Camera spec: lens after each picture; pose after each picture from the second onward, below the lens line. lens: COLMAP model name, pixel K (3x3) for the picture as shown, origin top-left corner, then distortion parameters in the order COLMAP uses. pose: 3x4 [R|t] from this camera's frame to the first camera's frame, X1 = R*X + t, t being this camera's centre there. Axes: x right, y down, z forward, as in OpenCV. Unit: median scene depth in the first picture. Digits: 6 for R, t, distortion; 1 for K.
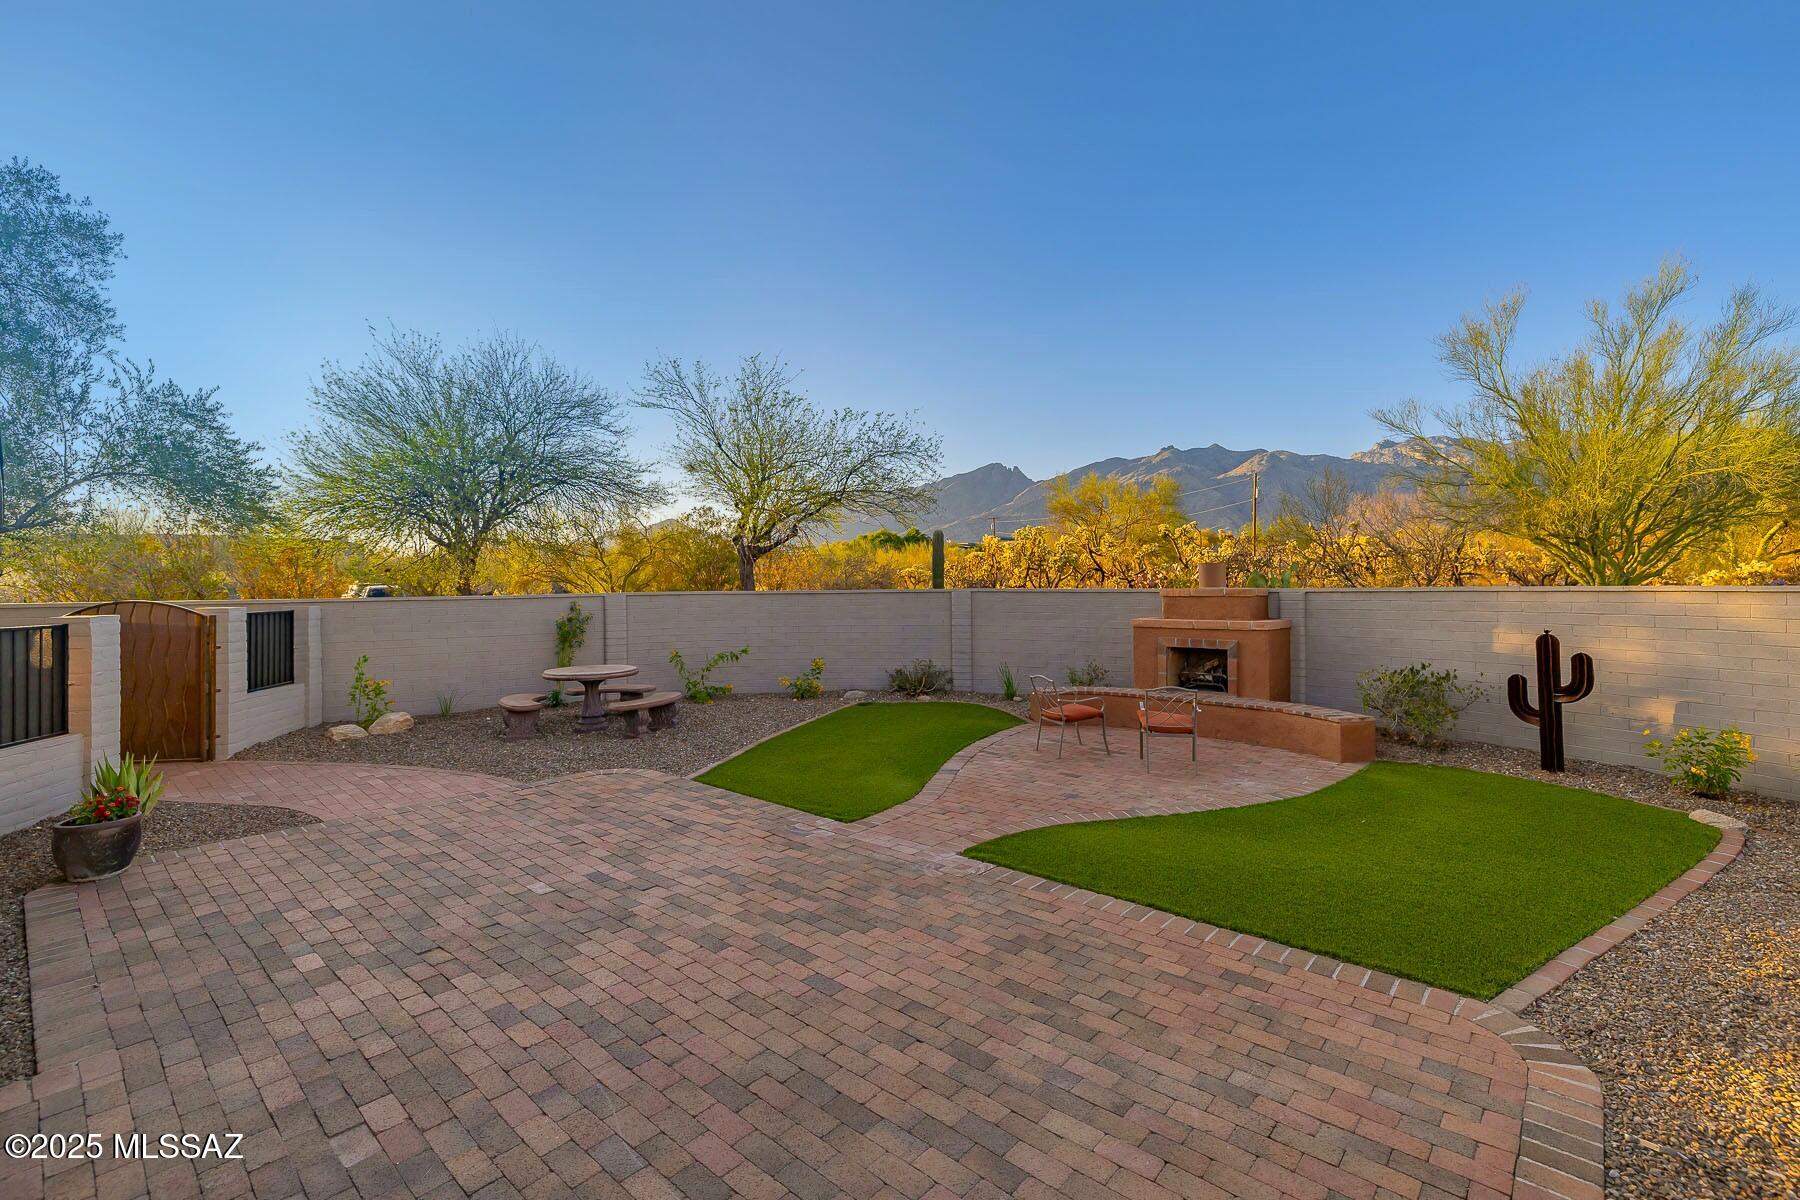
lens RADIAL K [[757.2, 0, 903.4], [0, 757.2, 583.9], [0, 0, 1]] dist [0.009080, 0.000585]
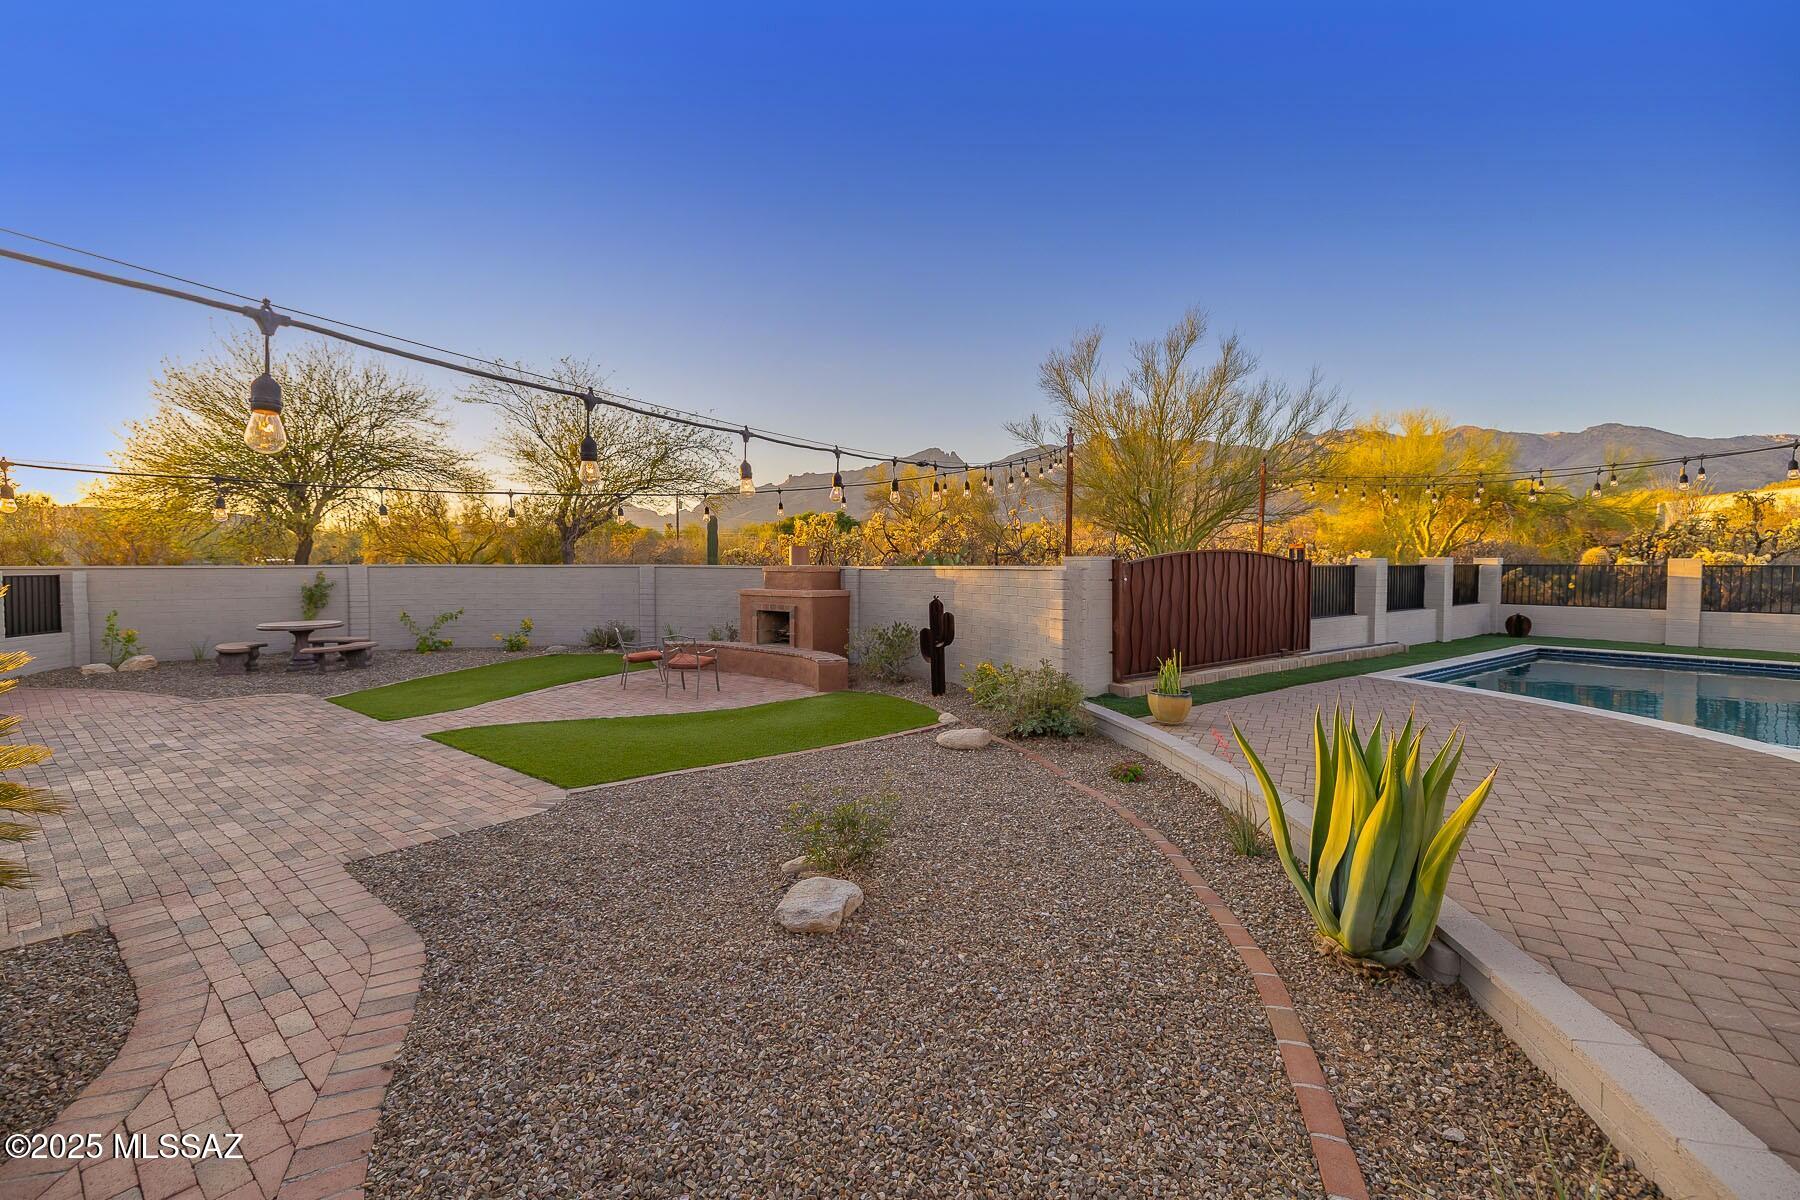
lens RADIAL K [[757.2, 0, 890.4], [0, 757.2, 579.1], [0, 0, 1]] dist [0.009080, 0.000585]
pose [[0.999711, 0.010954, 0.021387, 0.456358], [-0.011353, 0.999762, 0.018649, 0.002468], [-0.021177, -0.018886, 0.999597, -0.251010]]
